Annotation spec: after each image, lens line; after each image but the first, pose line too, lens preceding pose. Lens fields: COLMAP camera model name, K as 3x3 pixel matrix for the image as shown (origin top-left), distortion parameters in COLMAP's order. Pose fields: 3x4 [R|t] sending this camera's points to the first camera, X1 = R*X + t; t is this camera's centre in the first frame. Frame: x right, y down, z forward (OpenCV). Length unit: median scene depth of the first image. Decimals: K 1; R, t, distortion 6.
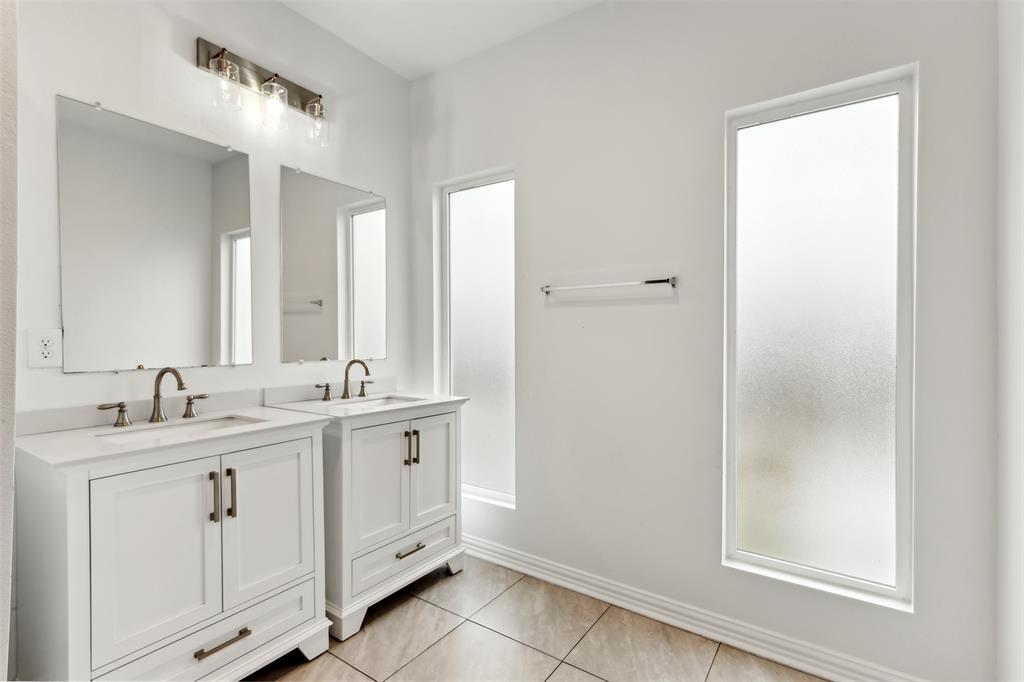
lens RADIAL K [[469.2, 0, 512.1], [0, 469.2, 340.6], [0, 0, 1]] dist [0.013626, -0.001403]
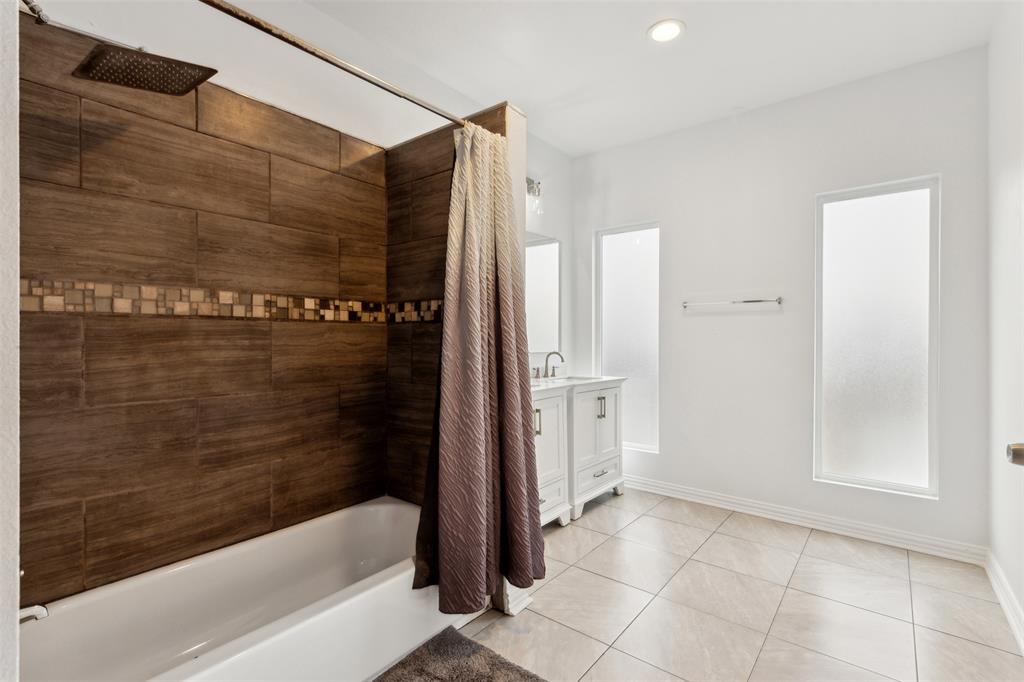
lens RADIAL K [[469.2, 0, 513.0], [0, 469.2, 341.6], [0, 0, 1]] dist [0.013626, -0.001403]
pose [[0.998128, -0.000896, -0.061159, -0.386412], [0.001011, 0.999998, 0.001846, 0.006010], [0.061157, -0.001904, 0.998126, -0.534503]]
